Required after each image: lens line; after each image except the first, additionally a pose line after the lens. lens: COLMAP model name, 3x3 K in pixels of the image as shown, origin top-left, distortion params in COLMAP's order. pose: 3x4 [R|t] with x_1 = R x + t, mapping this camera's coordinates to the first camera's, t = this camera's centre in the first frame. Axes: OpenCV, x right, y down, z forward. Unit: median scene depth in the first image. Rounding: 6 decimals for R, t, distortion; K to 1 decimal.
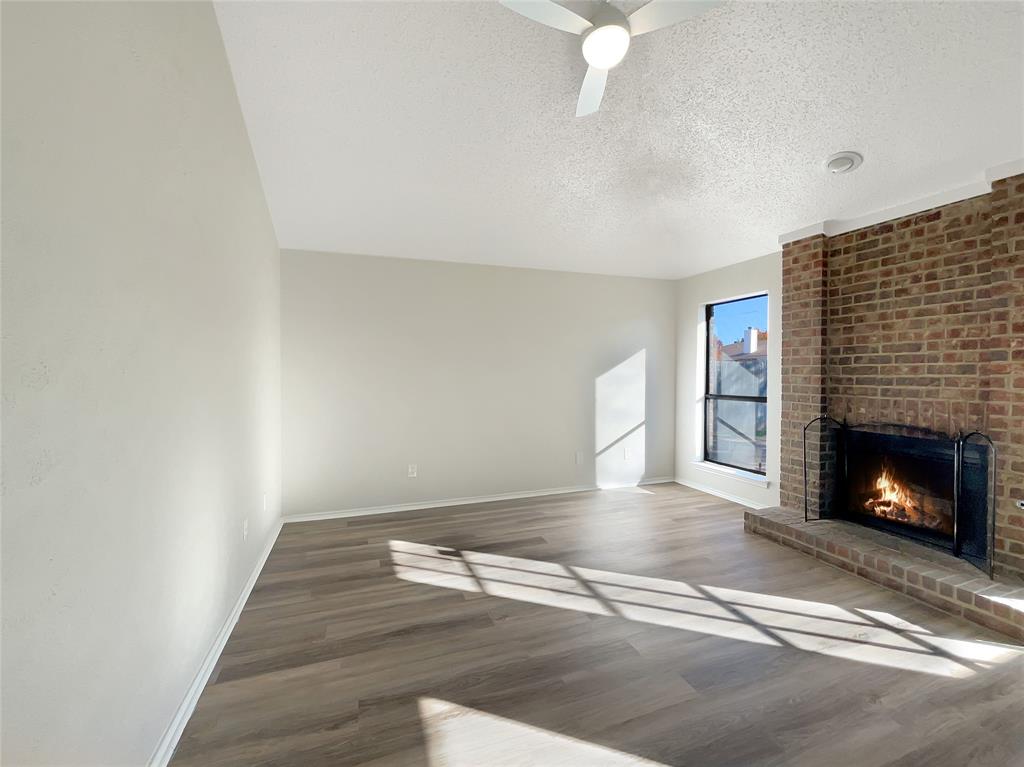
lens RADIAL K [[419.3, 0, 509.0], [0, 419.3, 379.1], [0, 0, 1]] dist [0.004509, 0.000248]
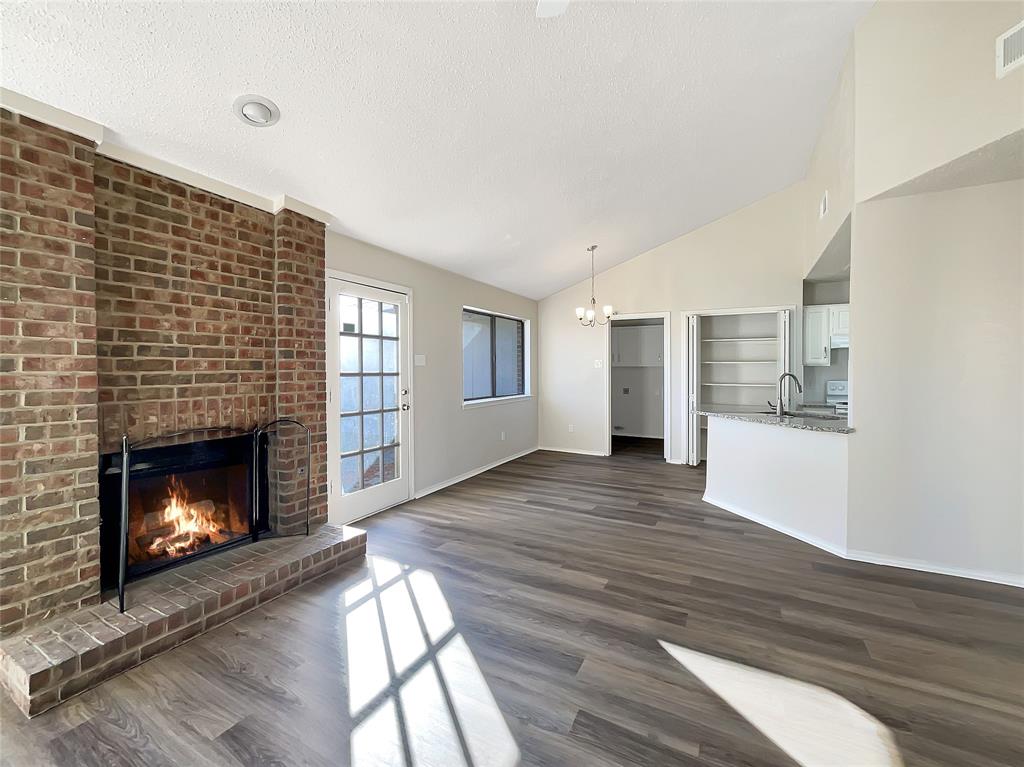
lens RADIAL K [[419.3, 0, 512.8], [0, 419.3, 373.3], [0, 0, 1]] dist [0.004509, 0.000248]
pose [[-0.661960, -0.005749, 0.749517, -0.140682], [0.013670, 0.999712, 0.019741, -0.013405], [-0.749414, 0.023314, -0.661691, 1.090752]]
